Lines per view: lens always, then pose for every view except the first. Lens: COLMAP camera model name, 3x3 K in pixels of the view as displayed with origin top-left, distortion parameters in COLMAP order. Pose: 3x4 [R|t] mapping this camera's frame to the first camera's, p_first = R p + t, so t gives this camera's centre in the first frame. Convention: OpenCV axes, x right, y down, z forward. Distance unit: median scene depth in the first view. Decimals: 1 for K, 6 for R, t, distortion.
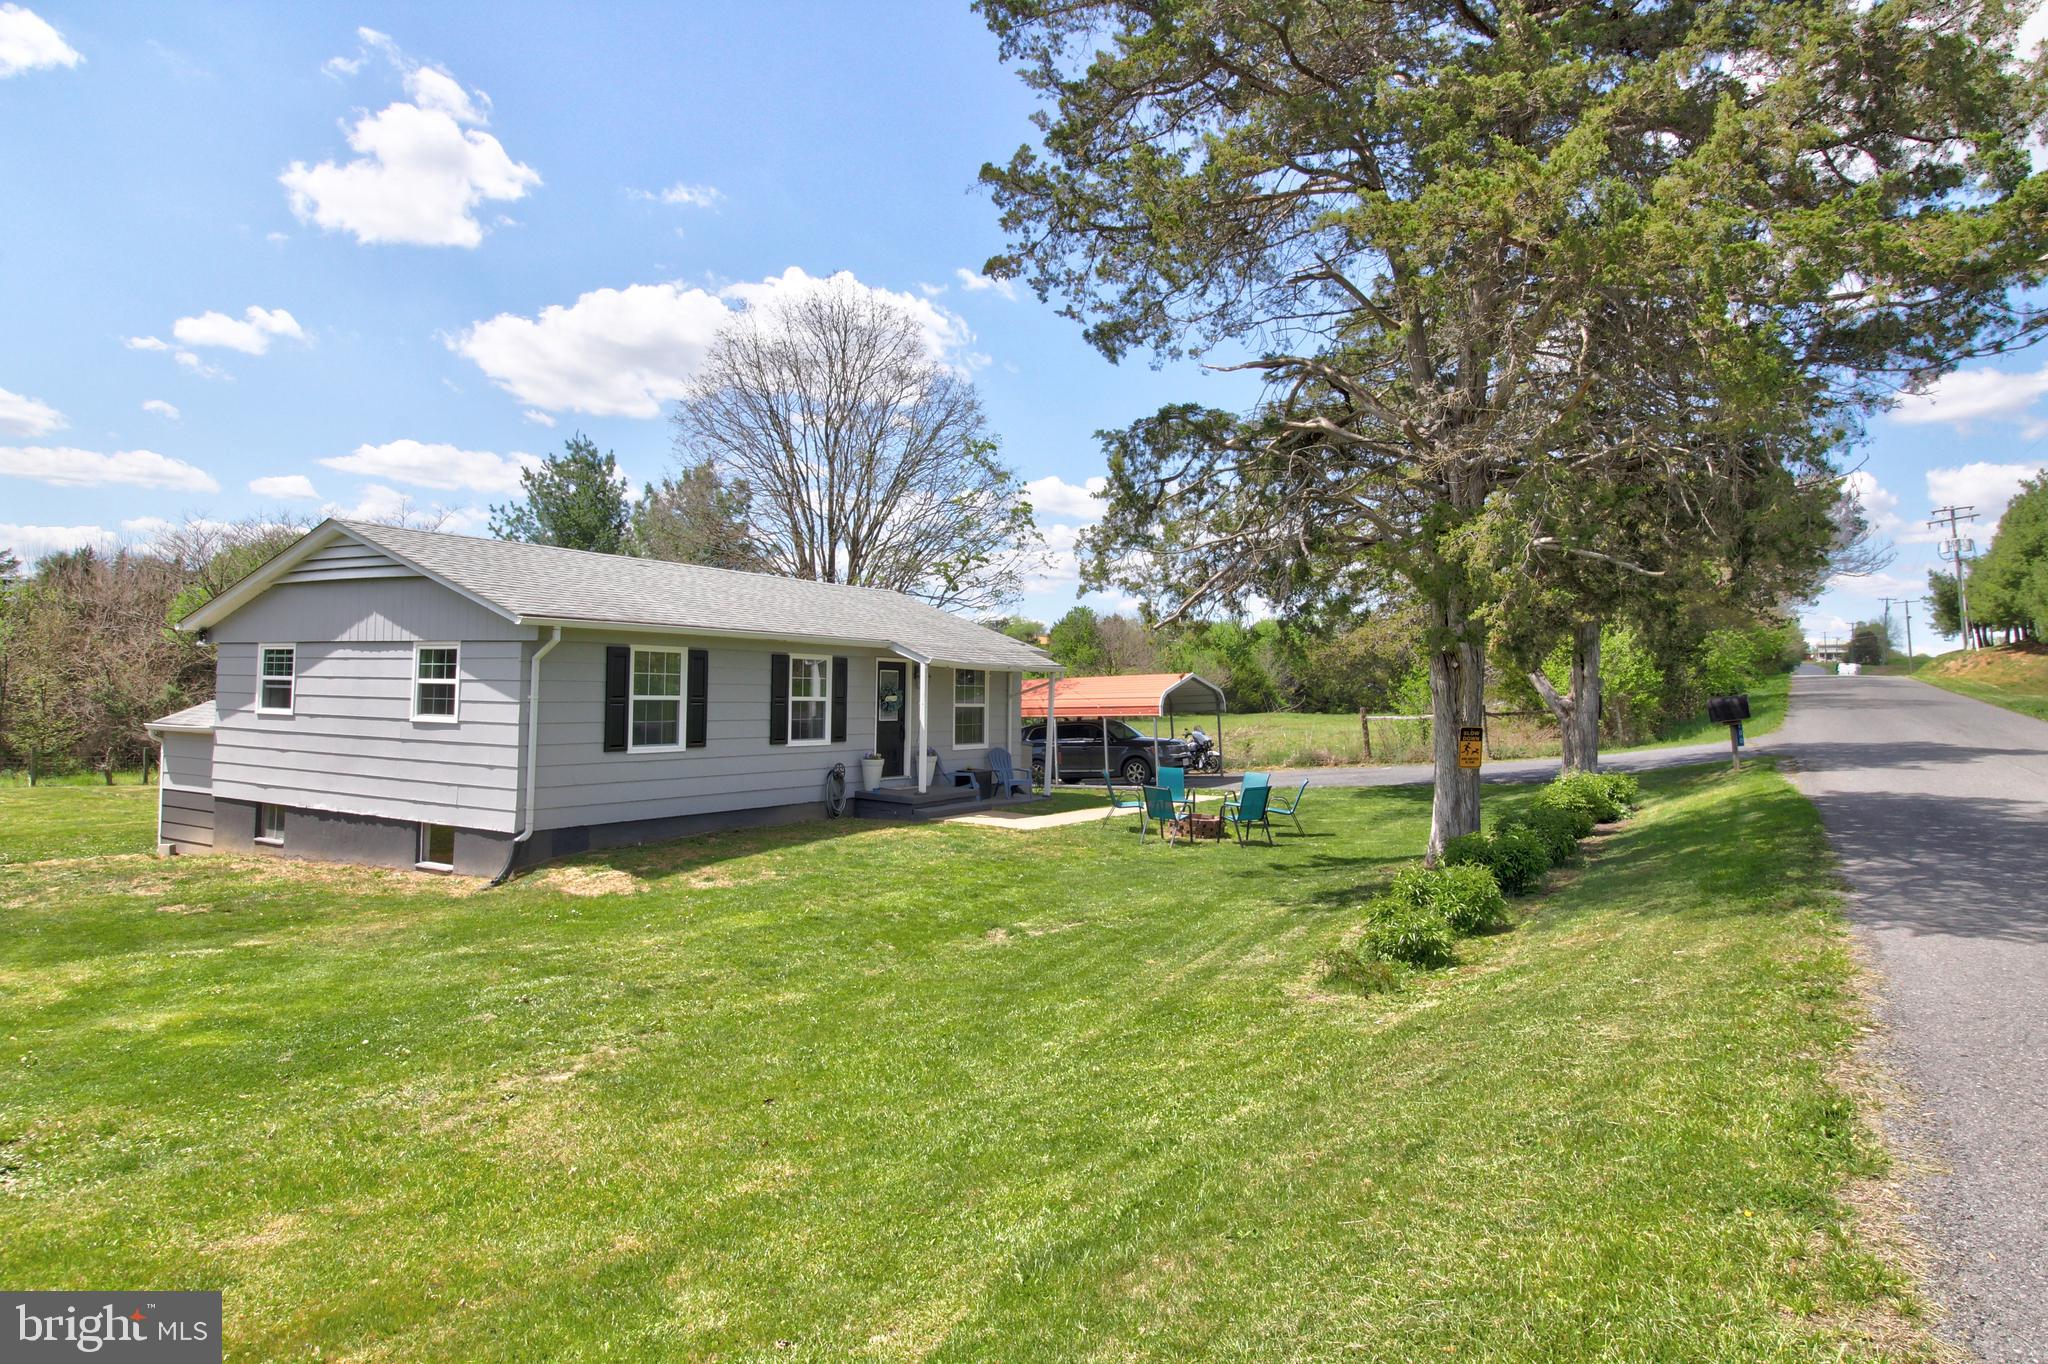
lens RADIAL K [[1171.0, 0, 1025.2], [0, 1171.0, 638.9], [0, 0, 1]] dist [0.005106, -0.000261]
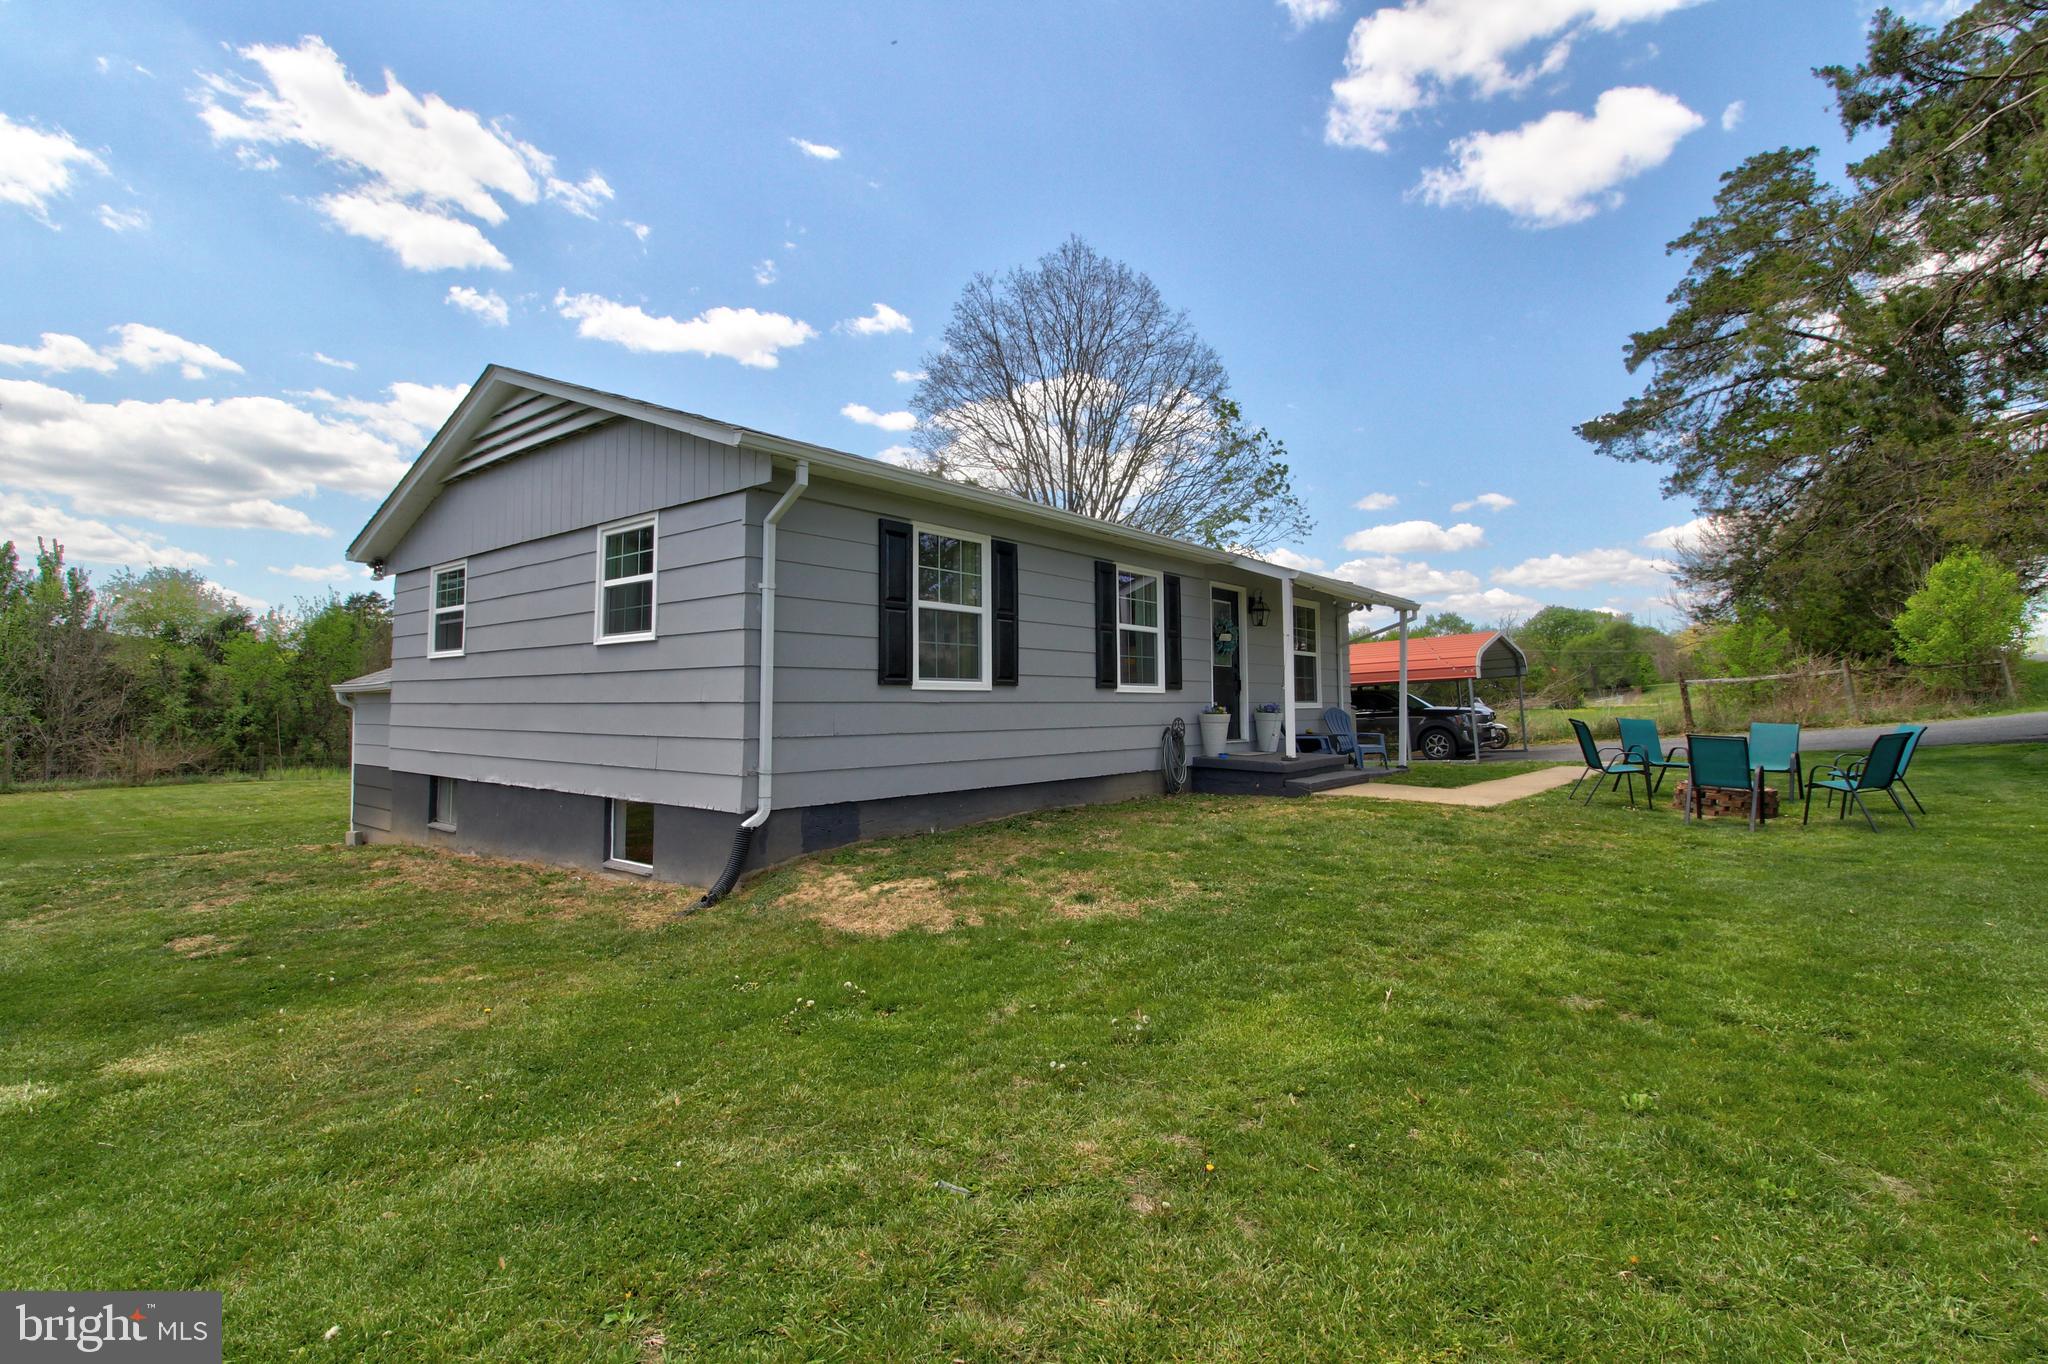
lens RADIAL K [[921.7, 0, 1049.5], [0, 921.7, 647.8], [0, 0, 1]] dist [0.001725, -0.012785]
pose [[0.992101, -0.026952, -0.122515, -0.200934], [0.024775, 0.999508, -0.019257, 0.086055], [0.122973, 0.016069, 0.992280, 0.503951]]
